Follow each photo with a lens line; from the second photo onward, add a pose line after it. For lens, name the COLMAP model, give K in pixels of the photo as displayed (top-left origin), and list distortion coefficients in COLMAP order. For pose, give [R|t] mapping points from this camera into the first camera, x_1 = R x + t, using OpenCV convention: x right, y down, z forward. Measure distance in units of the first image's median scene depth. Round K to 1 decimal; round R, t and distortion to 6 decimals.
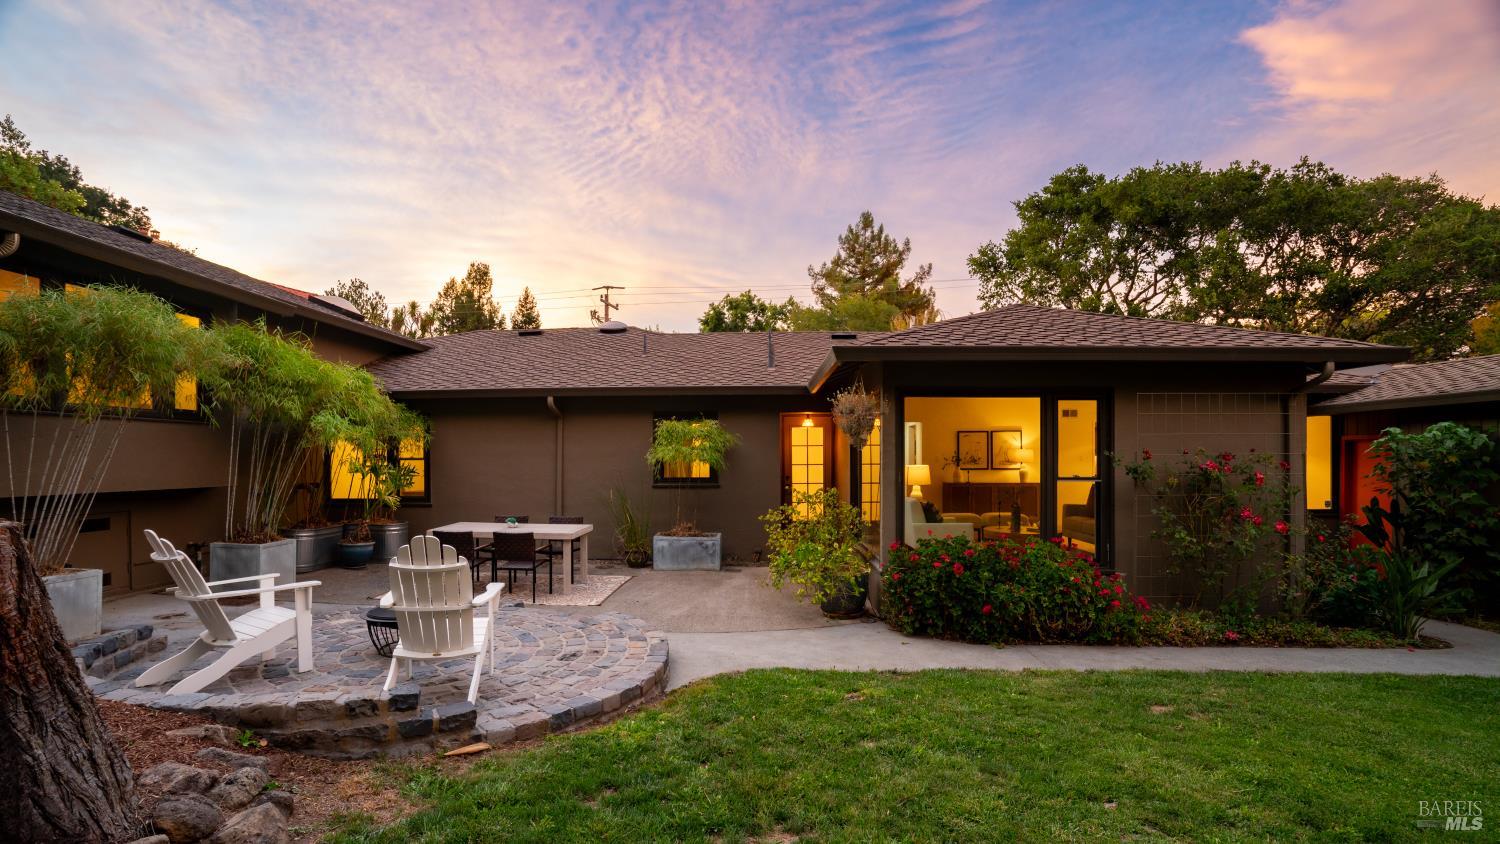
lens RADIAL K [[689.5, 0, 742.4], [0, 689.5, 475.2], [0, 0, 1]] dist [-0.059362, 0.023478]
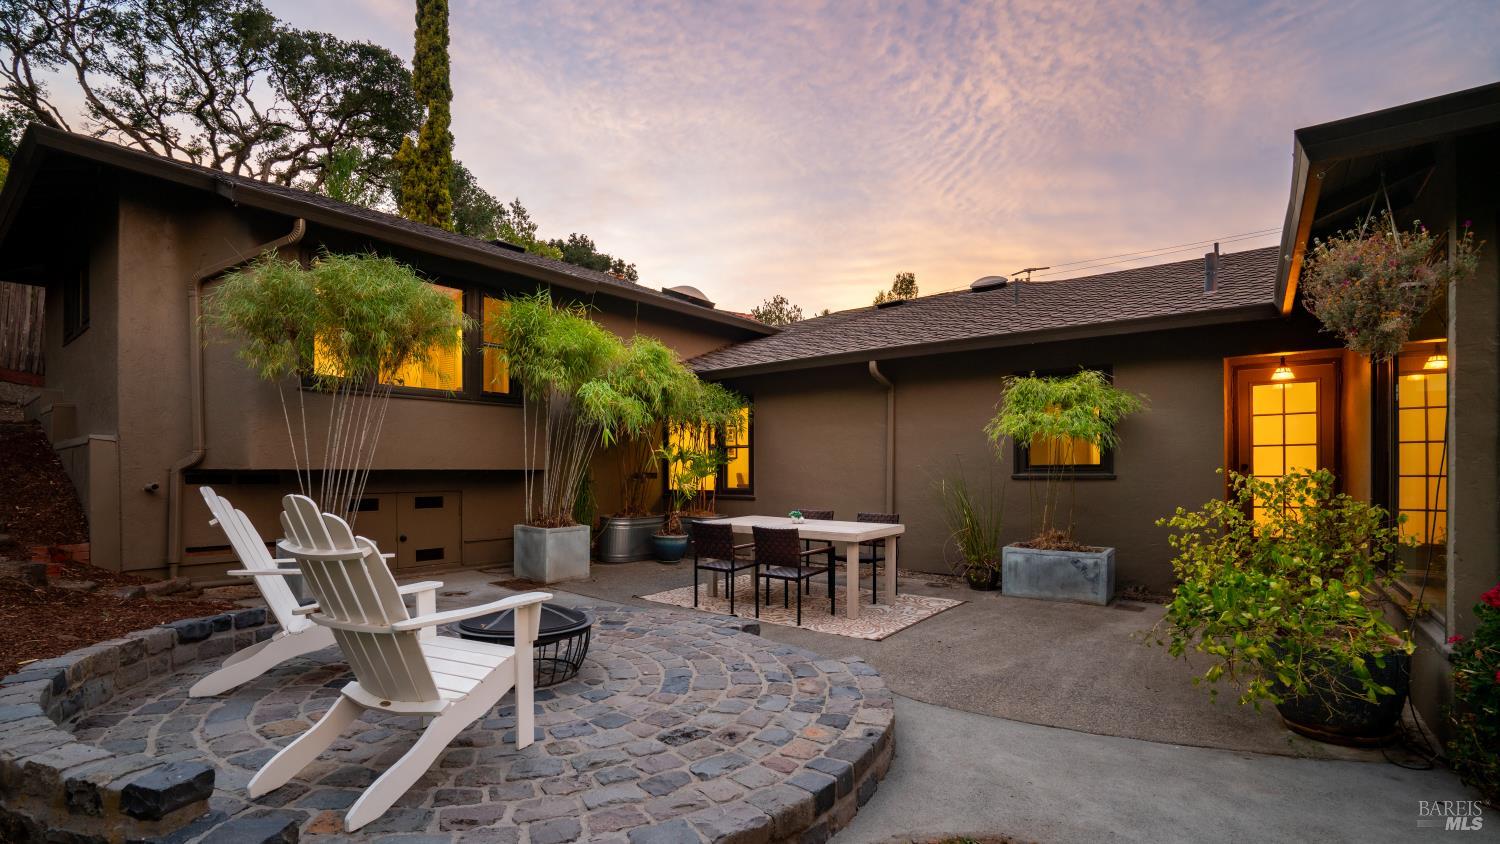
lens RADIAL K [[689.5, 0, 742.4], [0, 689.5, 475.2], [0, 0, 1]] dist [-0.059362, 0.023478]
pose [[0.813159, 0.002051, -0.582038, 0.059016], [-0.011464, 0.999856, -0.012494, 0.028321], [0.581929, 0.016832, 0.813065, 0.286269]]
